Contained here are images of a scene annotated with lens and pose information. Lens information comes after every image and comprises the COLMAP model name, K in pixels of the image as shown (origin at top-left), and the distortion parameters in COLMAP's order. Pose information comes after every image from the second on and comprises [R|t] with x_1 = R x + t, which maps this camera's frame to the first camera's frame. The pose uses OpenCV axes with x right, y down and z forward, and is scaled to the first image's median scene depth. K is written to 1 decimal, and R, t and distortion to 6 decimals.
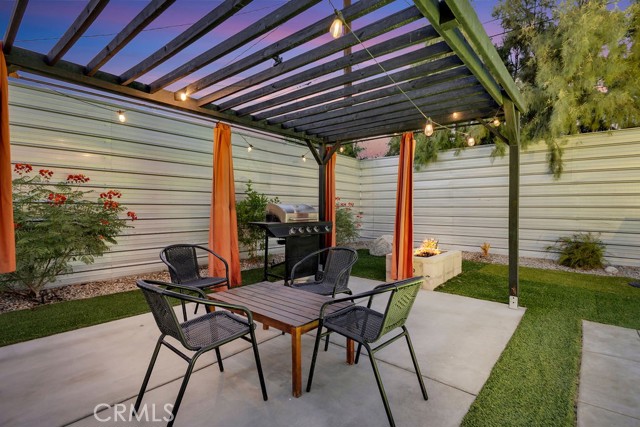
lens RADIAL K [[313.0, 0, 320.3], [0, 313.0, 212.1], [0, 0, 1]] dist [0.004444, -0.000428]
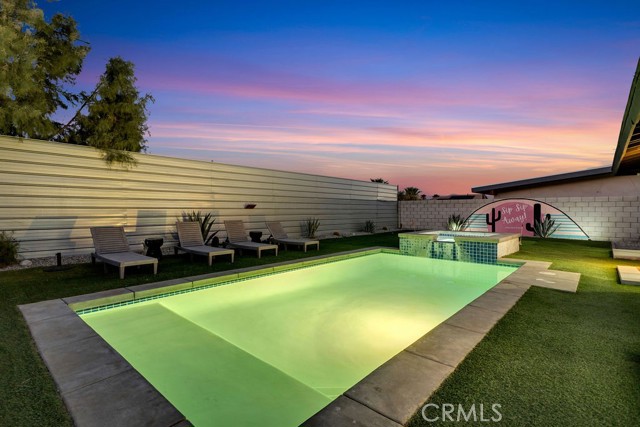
lens RADIAL K [[313.0, 0, 318.4], [0, 313.0, 210.4], [0, 0, 1]] dist [0.004444, -0.000428]
pose [[0.029885, -0.004827, 0.999542, -0.159468], [0.012900, 0.999907, 0.004443, 0.004149], [-0.999470, 0.012761, 0.029944, -0.078038]]
